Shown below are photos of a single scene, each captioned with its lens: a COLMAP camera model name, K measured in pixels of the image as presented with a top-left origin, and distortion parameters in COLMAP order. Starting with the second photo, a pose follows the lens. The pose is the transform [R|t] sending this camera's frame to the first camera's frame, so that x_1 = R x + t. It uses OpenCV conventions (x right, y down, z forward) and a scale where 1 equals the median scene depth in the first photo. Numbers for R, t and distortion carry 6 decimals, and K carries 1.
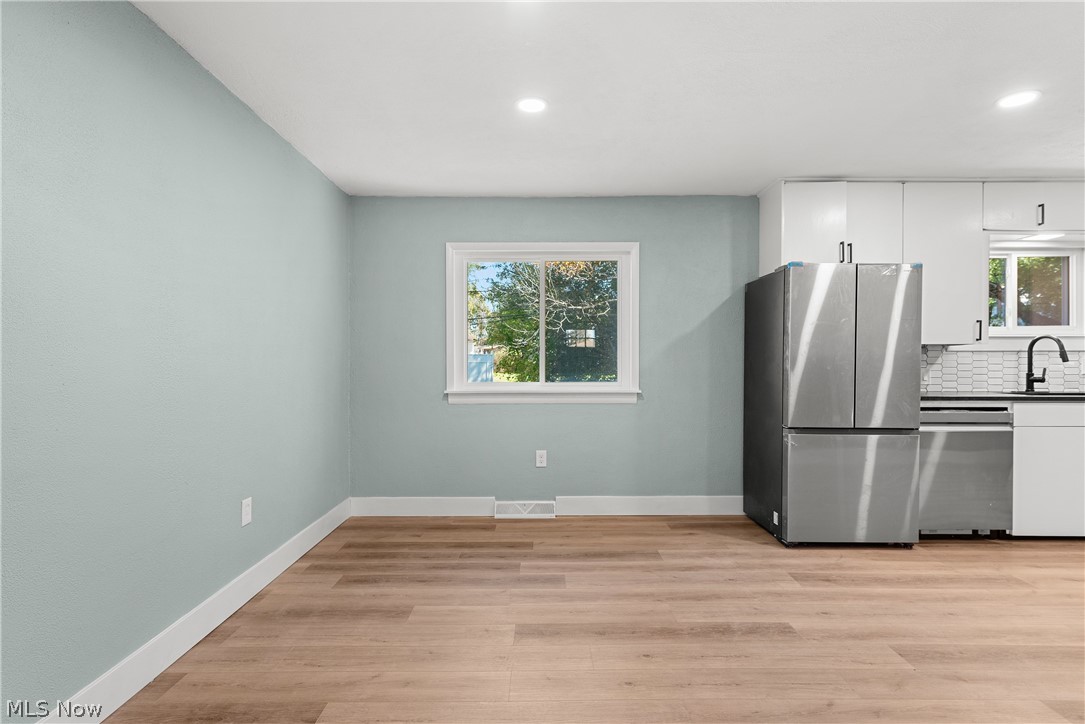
lens RADIAL K [[529.1, 0, 539.8], [0, 529.1, 366.1], [0, 0, 1]] dist [0.012740, -0.005646]
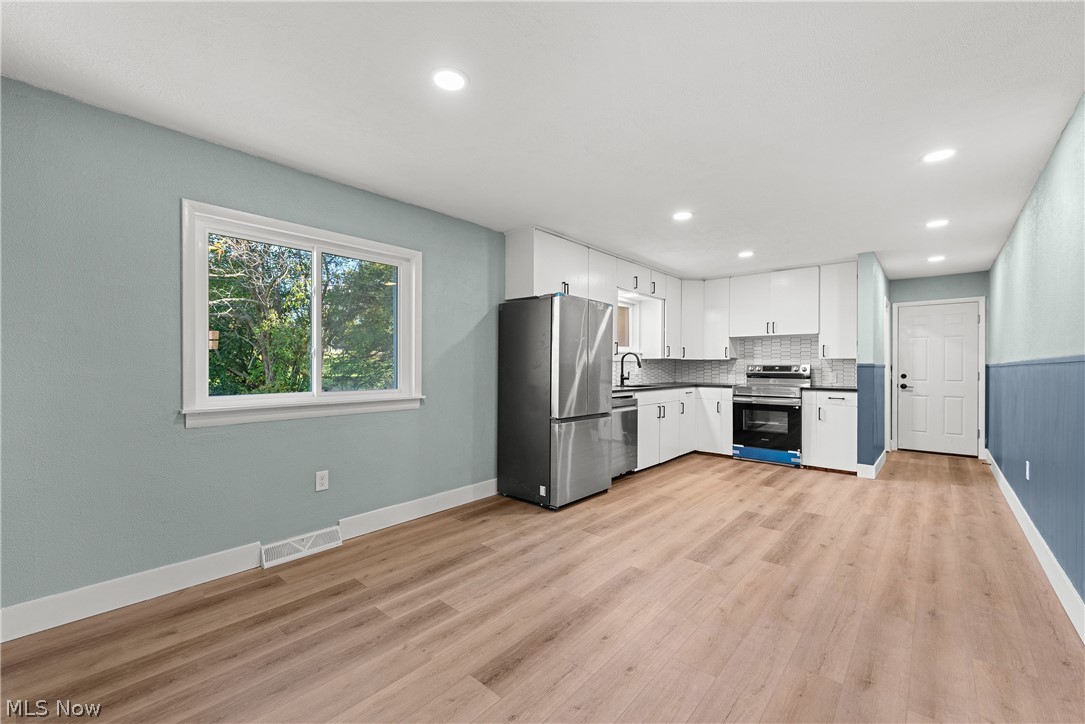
lens RADIAL K [[442.1, 0, 540.7], [0, 442.1, 366.9], [0, 0, 1]] dist [0.009321, -0.001206]
pose [[0.662939, 0.000271, 0.748674, -0.346166], [0.001992, 0.999996, -0.002126, -0.009105], [-0.748671, 0.002900, 0.662935, 0.292783]]
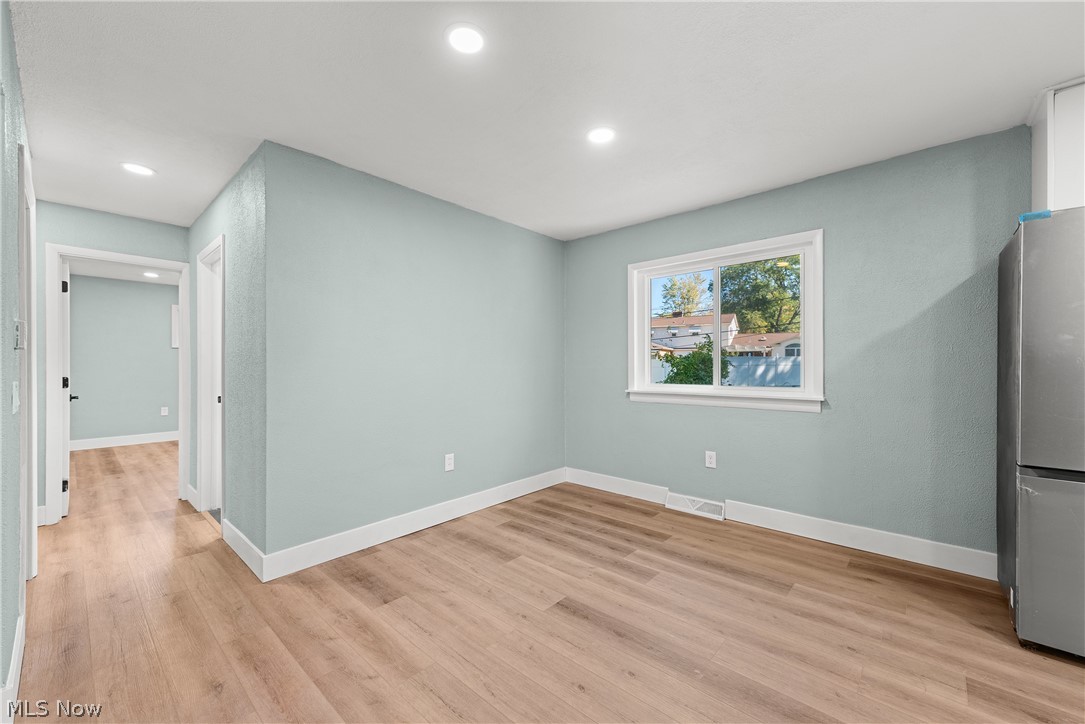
lens RADIAL K [[426.1, 0, 541.5], [0, 426.1, 363.5], [0, 0, 1]] dist [0.012519, -0.002515]
pose [[0.743334, -0.002683, -0.668915, 0.360072], [-0.002158, 0.999977, -0.006409, -0.006238], [0.668917, 0.006208, 0.743312, 0.186577]]
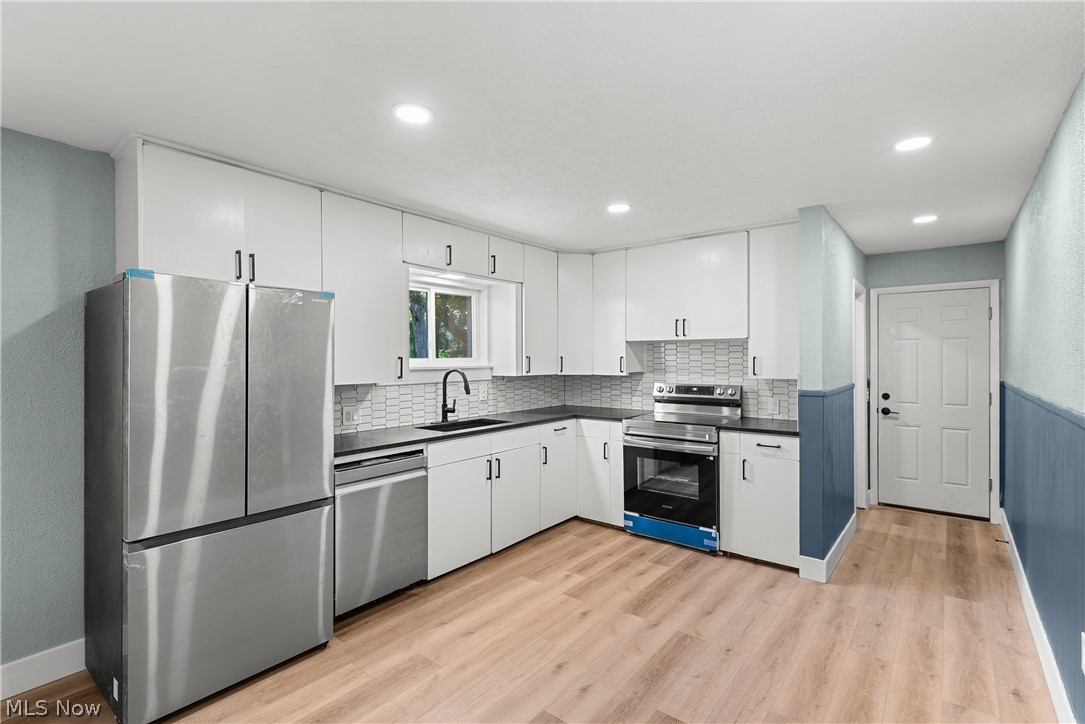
lens RADIAL K [[506.0, 0, 541.9], [0, 506.0, 360.5], [0, 0, 1]] dist [0.006081, -0.001879]
pose [[0.625243, -0.008060, 0.780389, 0.293127], [0.009004, 0.999955, 0.003114, -0.083614], [-0.780378, 0.005079, 0.625287, 0.252292]]
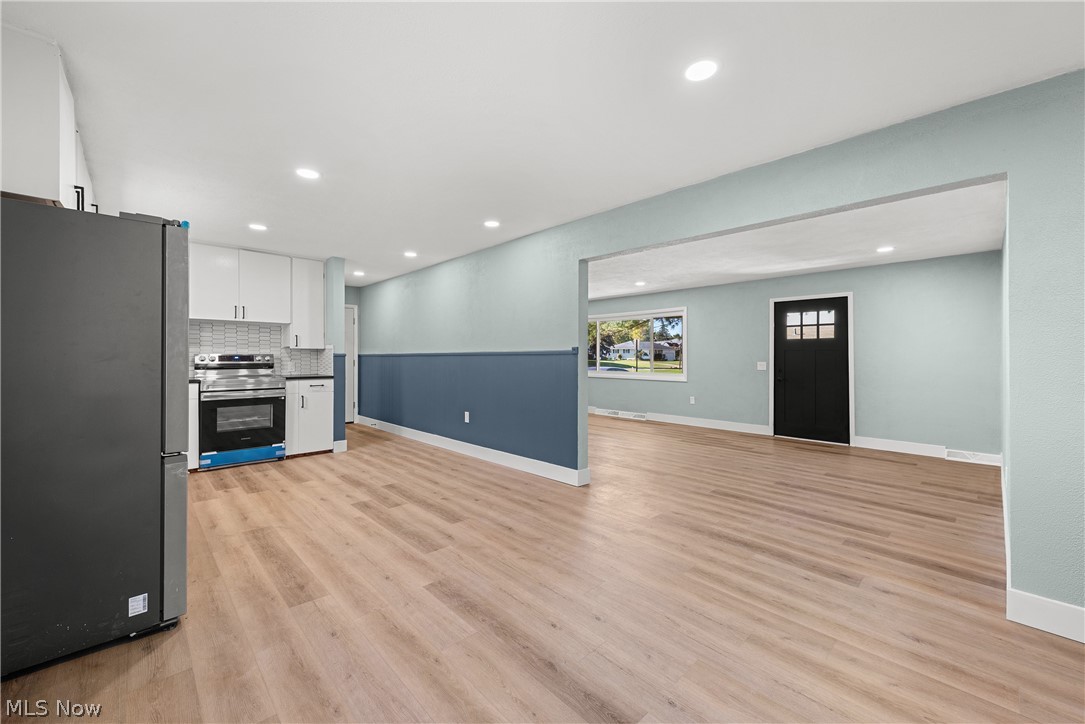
lens RADIAL K [[426.1, 0, 539.7], [0, 426.1, 361.3], [0, 0, 1]] dist [0.012519, -0.002515]
pose [[-0.688039, -0.009672, 0.725609, -0.255963], [0.001871, 0.999884, 0.015102, -0.014272], [-0.725671, 0.011749, -0.687941, 0.980903]]
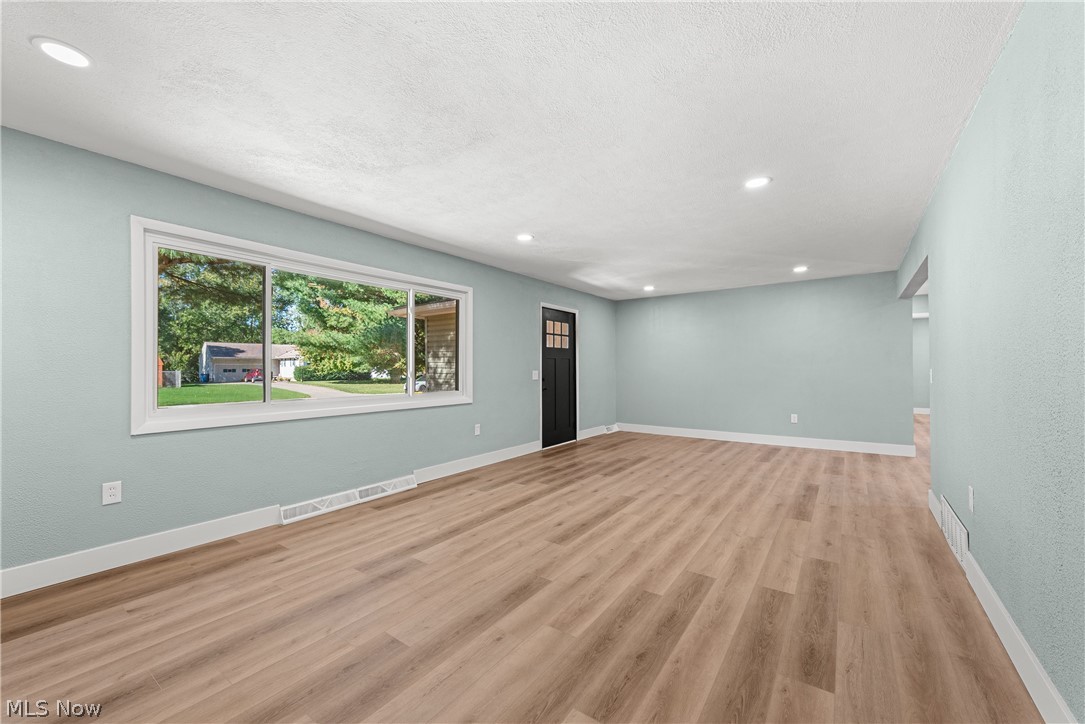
lens RADIAL K [[426.1, 0, 537.1], [0, 426.1, 366.0], [0, 0, 1]] dist [0.012519, -0.002515]
pose [[-0.594100, -0.000936, -0.804391, 1.803410], [-0.001510, 0.999999, -0.000048, 0.000197], [0.804390, 0.001186, -0.594101, -0.027240]]
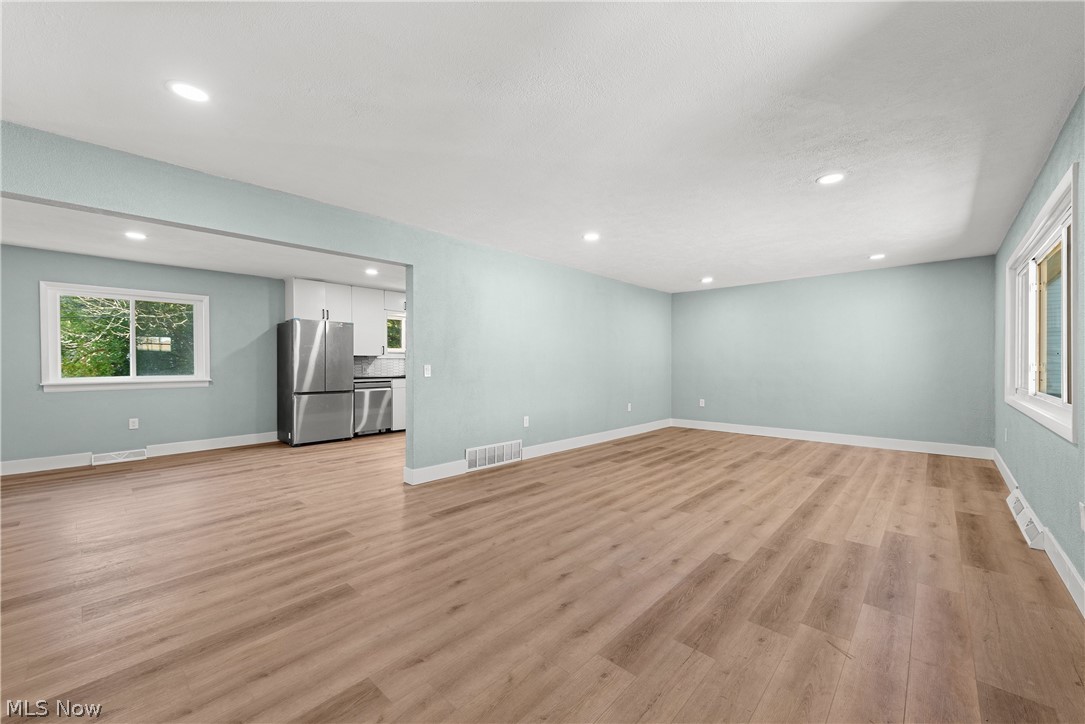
lens RADIAL K [[426.1, 0, 540.9], [0, 426.1, 367.2], [0, 0, 1]] dist [0.012519, -0.002515]
pose [[0.680992, -0.008203, 0.732245, -0.126115], [0.008274, 0.999960, 0.003508, 0.010506], [-0.732244, 0.003670, 0.681033, -0.906935]]
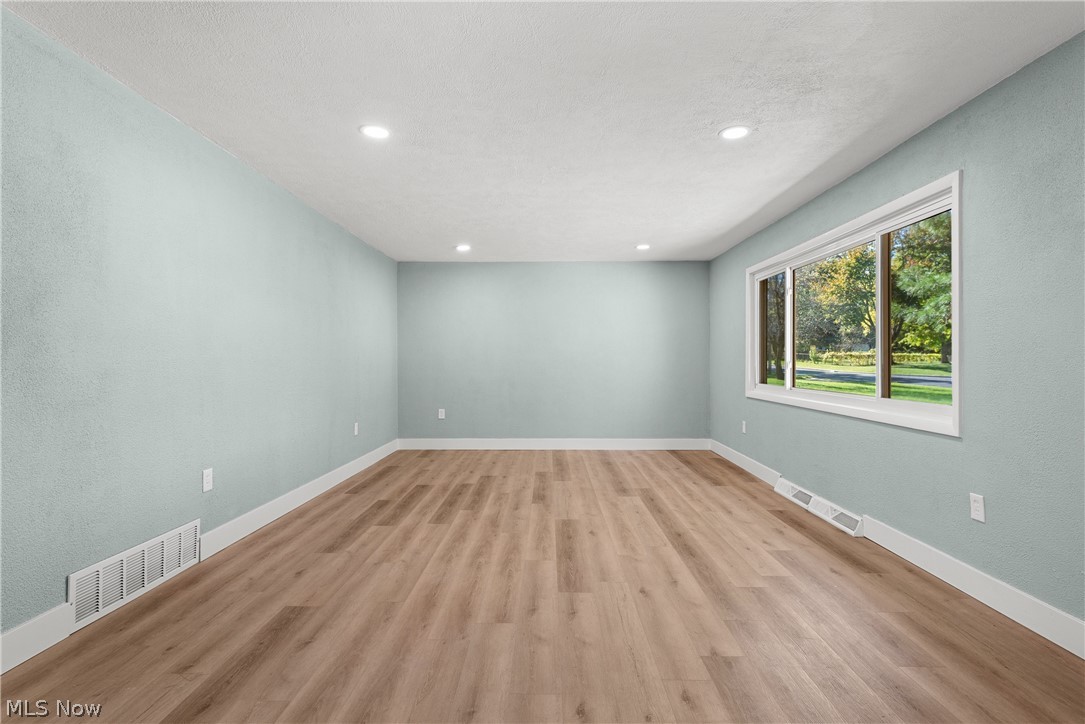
lens RADIAL K [[529.1, 0, 544.2], [0, 529.1, 366.8], [0, 0, 1]] dist [0.012740, -0.005646]
pose [[0.016160, -0.013614, 0.999777, 0.029018], [0.009087, 0.999868, 0.013468, 0.005713], [-0.999828, 0.008868, 0.016282, -0.458021]]
